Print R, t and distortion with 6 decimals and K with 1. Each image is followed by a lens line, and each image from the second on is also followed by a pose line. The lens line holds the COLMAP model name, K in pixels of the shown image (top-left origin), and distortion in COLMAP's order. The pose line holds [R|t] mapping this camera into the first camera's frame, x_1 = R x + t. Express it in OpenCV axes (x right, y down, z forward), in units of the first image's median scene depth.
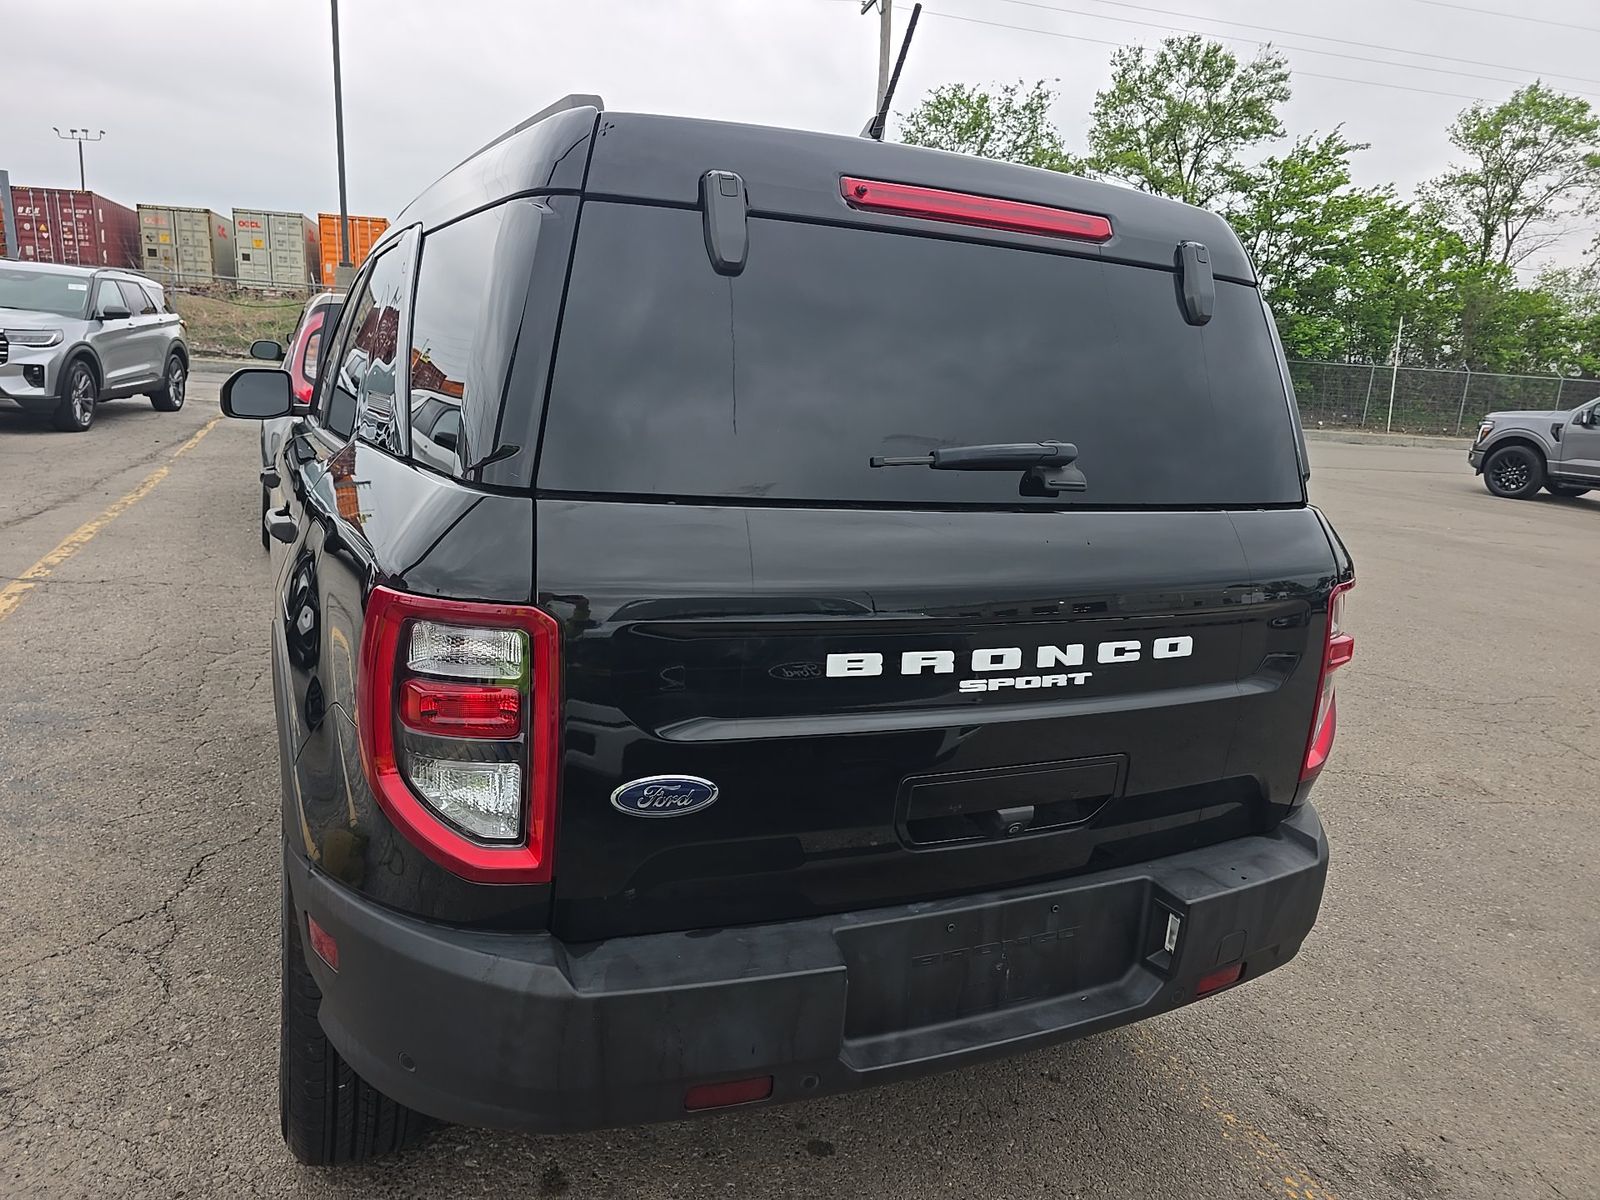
lens RADIAL K [[1160.4, 0, 800.0], [0, 1160.4, 600.0], [0, 0, 1]] dist [0.060348, -0.065905]
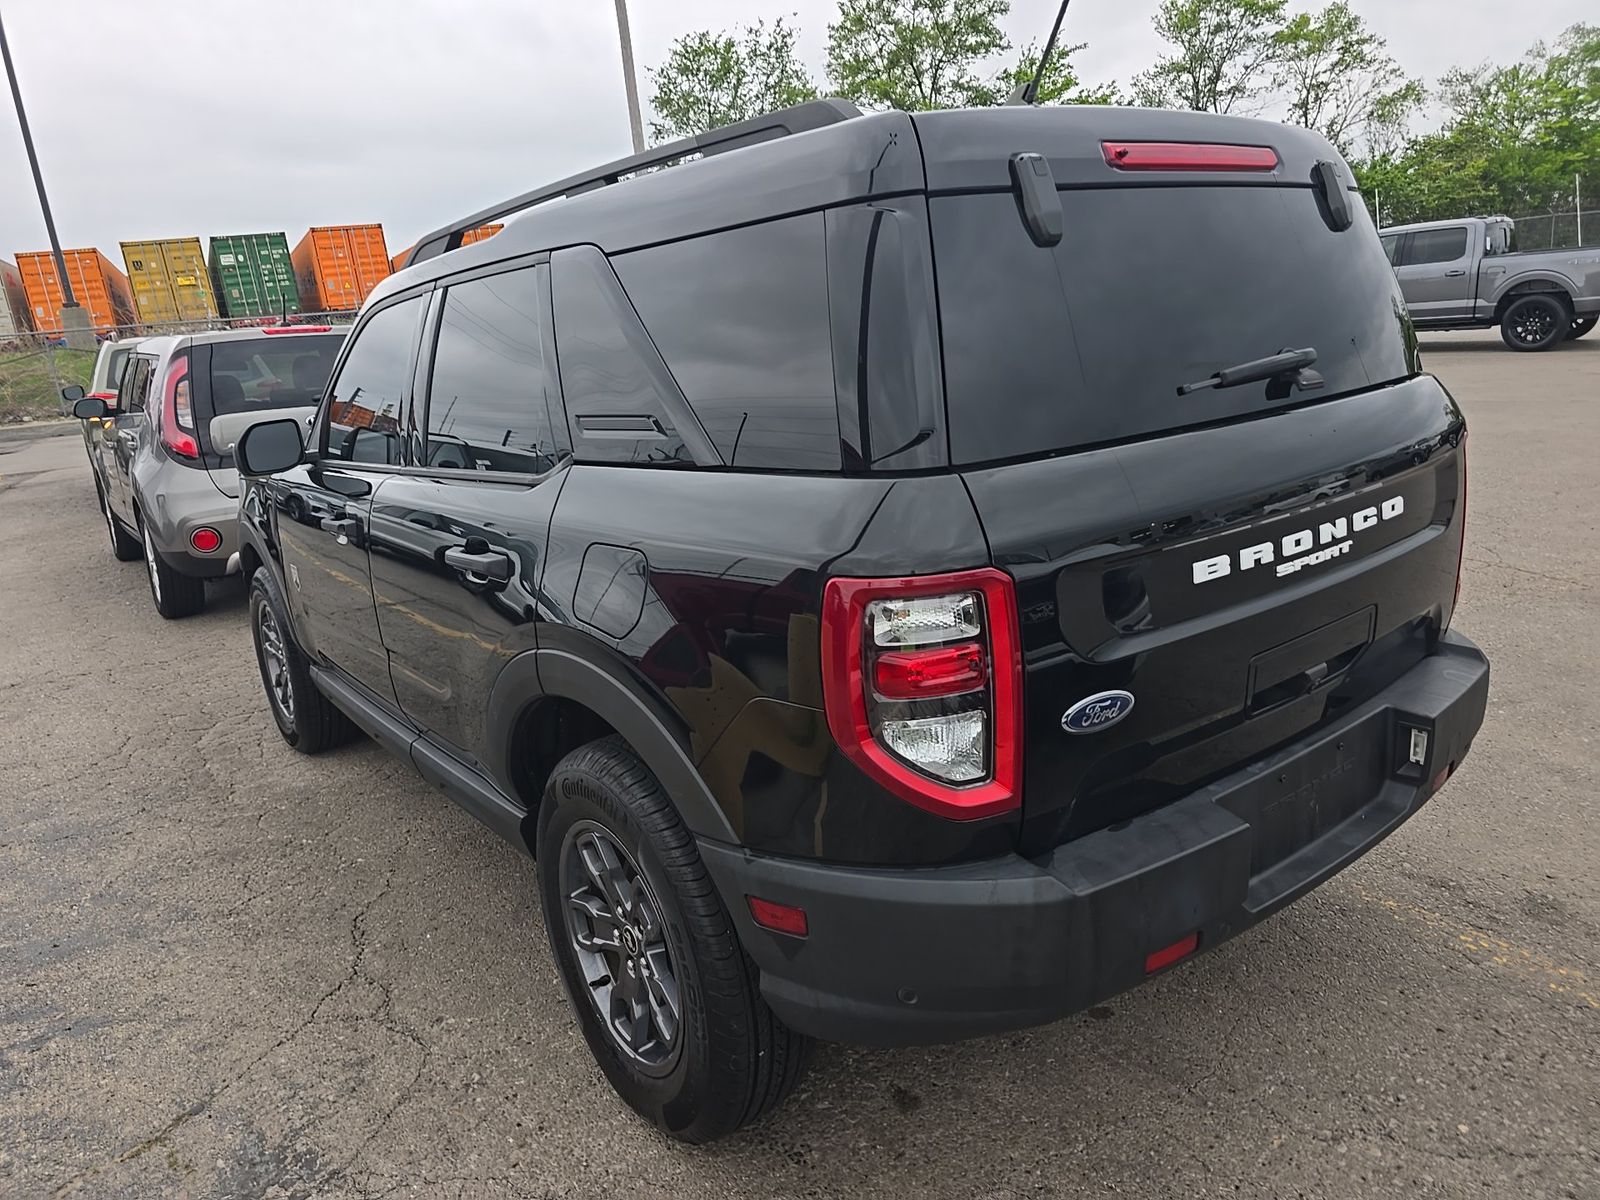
lens RADIAL K [[1160.4, 0, 800.0], [0, 1160.4, 600.0], [0, 0, 1]] dist [0.060348, -0.065905]
pose [[0.964068, -0.198377, 0.176692, -0.055724], [0.191385, 0.979919, 0.055950, -0.005650], [-0.184243, -0.020124, 0.982675, -0.006288]]
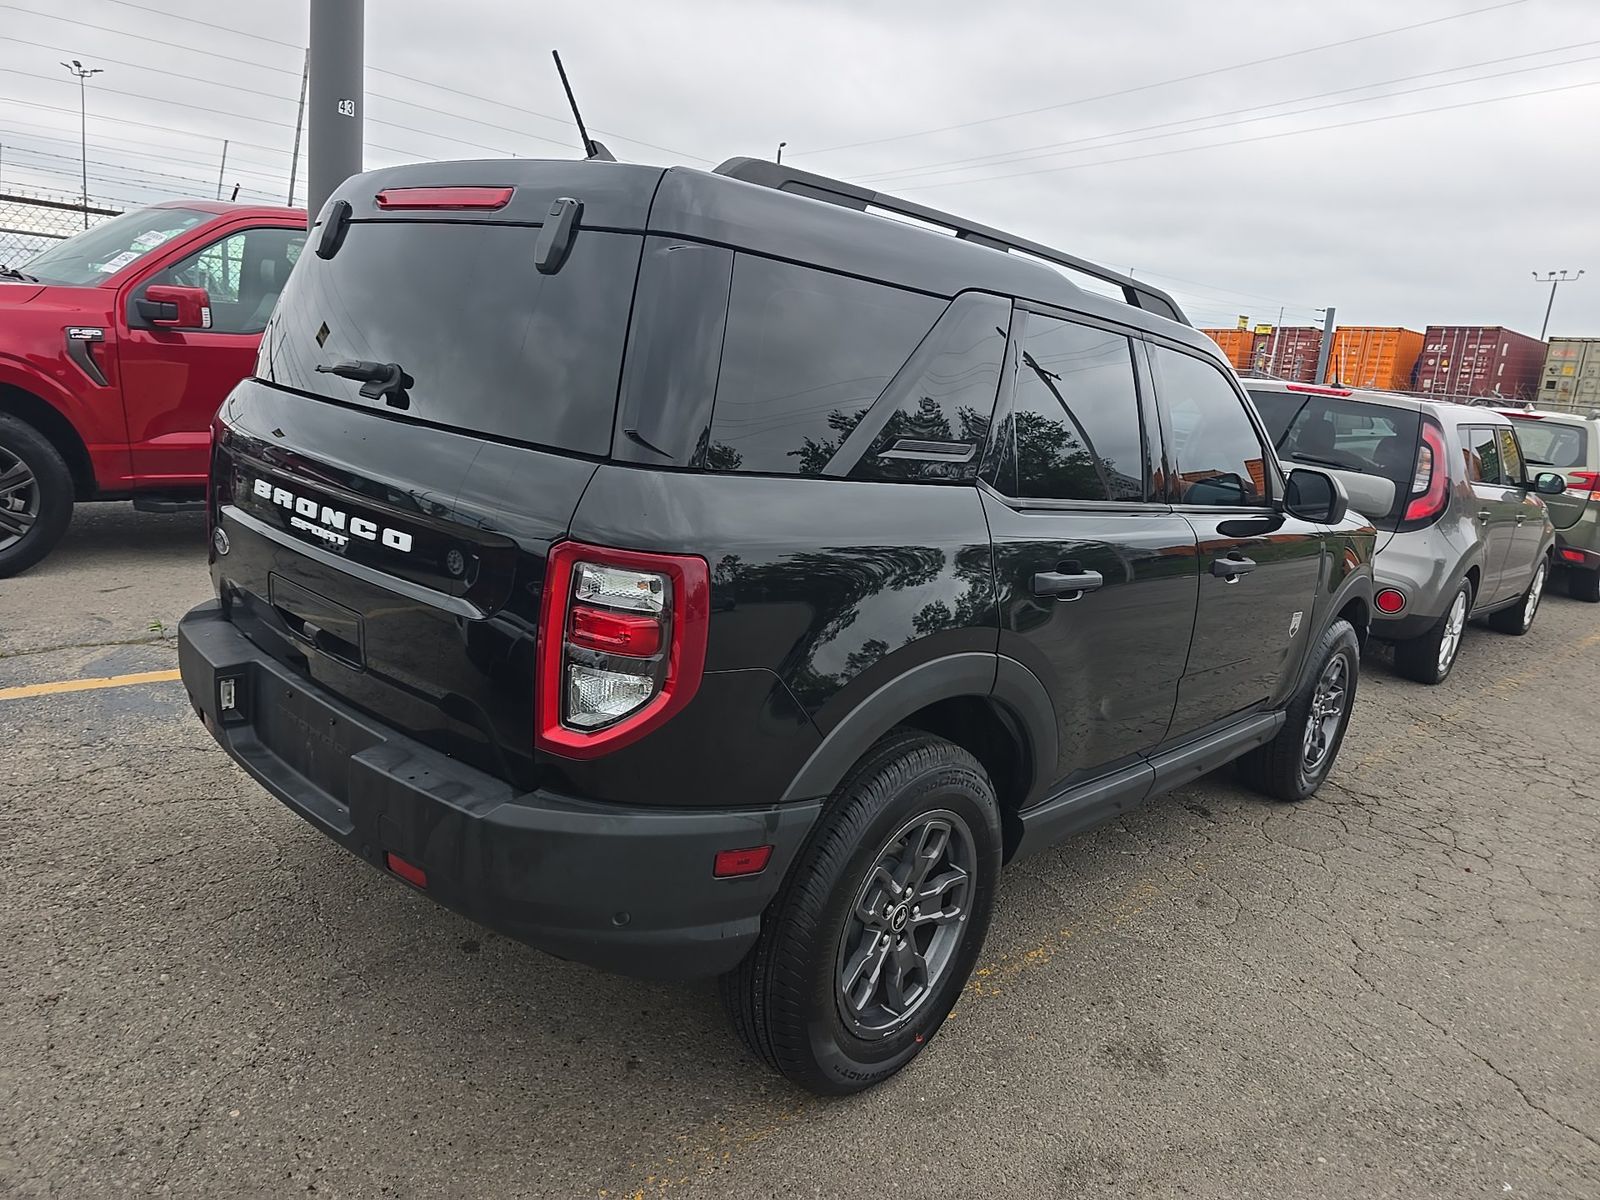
lens RADIAL K [[1136.0, 0, 800.0], [0, 1136.0, 600.0], [0, 0, 1]] dist [0.054186, -0.000387]
pose [[0.375714, 0.166485, -0.911659, 0.174881], [-0.275244, 0.959388, 0.061767, -0.009445], [0.884918, 0.227722, 0.406280, 0.104500]]
